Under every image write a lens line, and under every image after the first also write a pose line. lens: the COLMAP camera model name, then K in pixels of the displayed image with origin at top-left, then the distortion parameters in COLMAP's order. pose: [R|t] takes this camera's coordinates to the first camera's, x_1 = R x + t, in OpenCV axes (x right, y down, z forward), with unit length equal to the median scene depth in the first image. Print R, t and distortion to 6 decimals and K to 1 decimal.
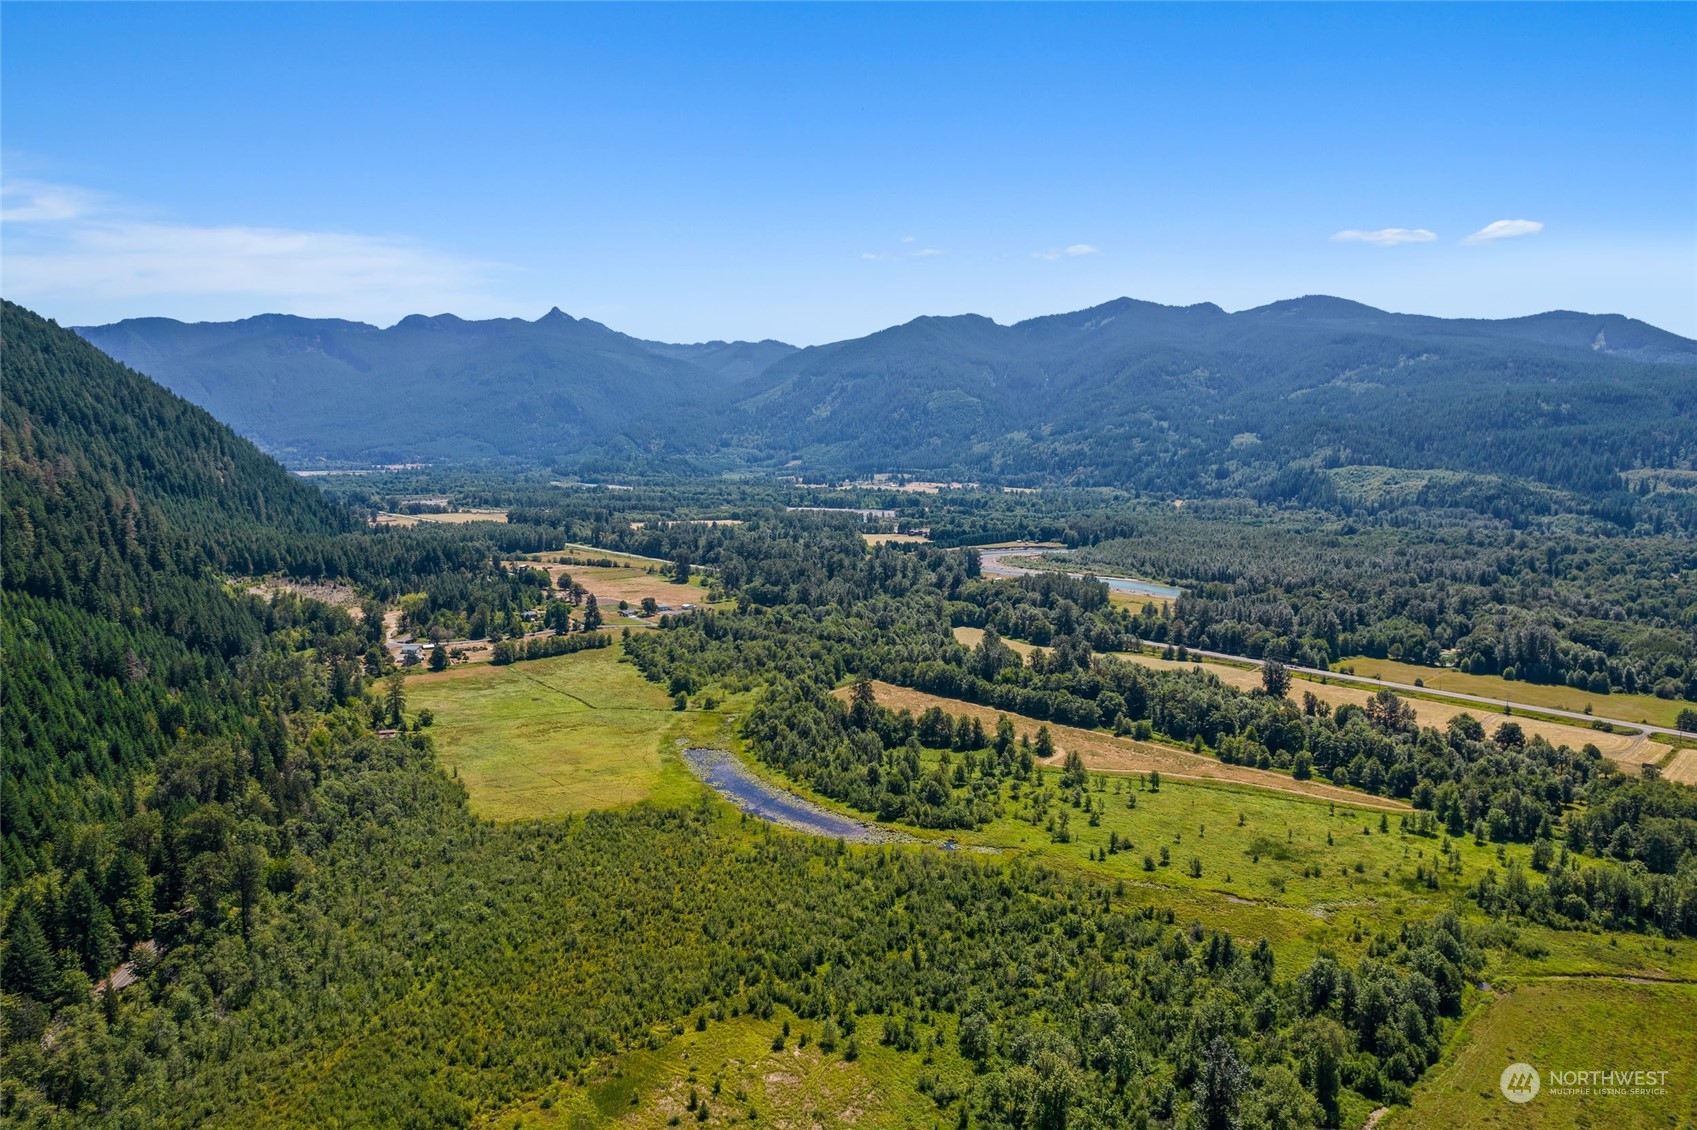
lens RADIAL K [[1080.0, 0, 853.6], [0, 1080.0, 558.8], [0, 0, 1]] dist [-0.073962, 0.066934]
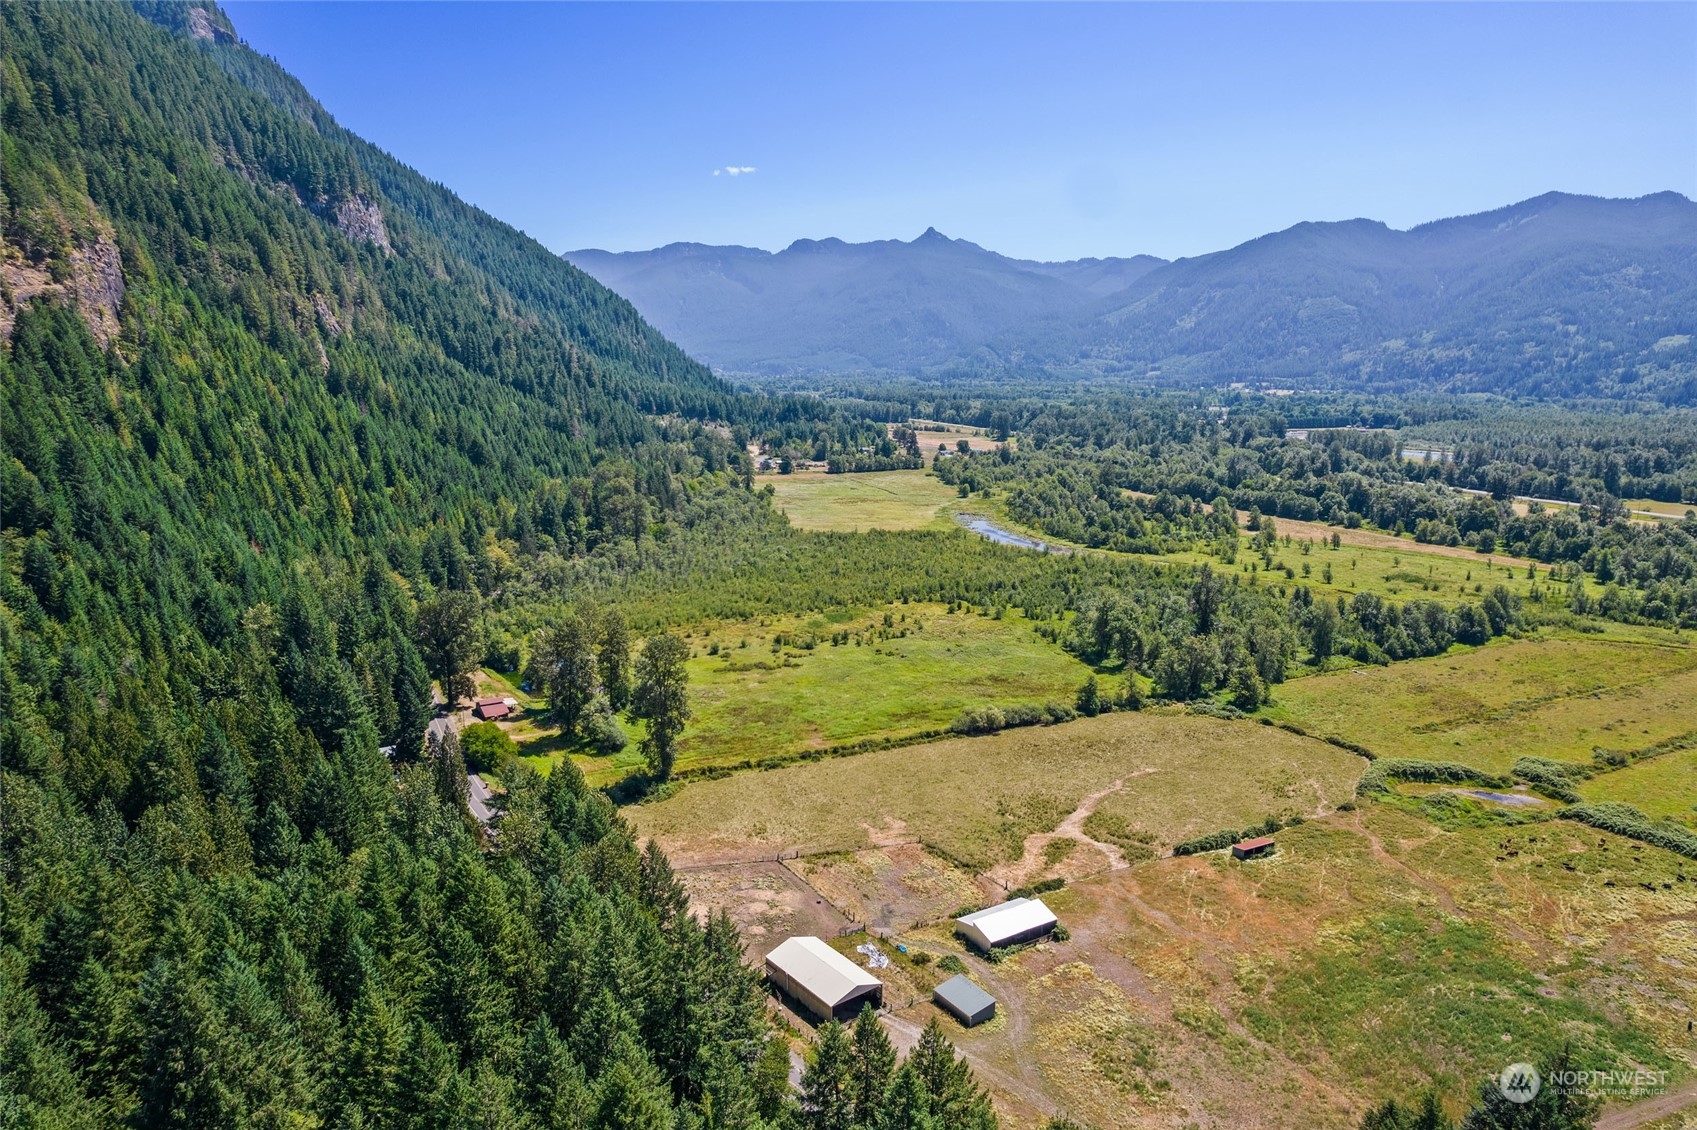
lens RADIAL K [[1080.0, 0, 853.6], [0, 1080.0, 558.8], [0, 0, 1]] dist [-0.073962, 0.066934]
pose [[0.942734, 0.063162, -0.327510, 0.065792], [-0.040910, 0.996389, 0.074400, 0.063147], [0.331026, -0.056741, 0.941914, -0.104176]]
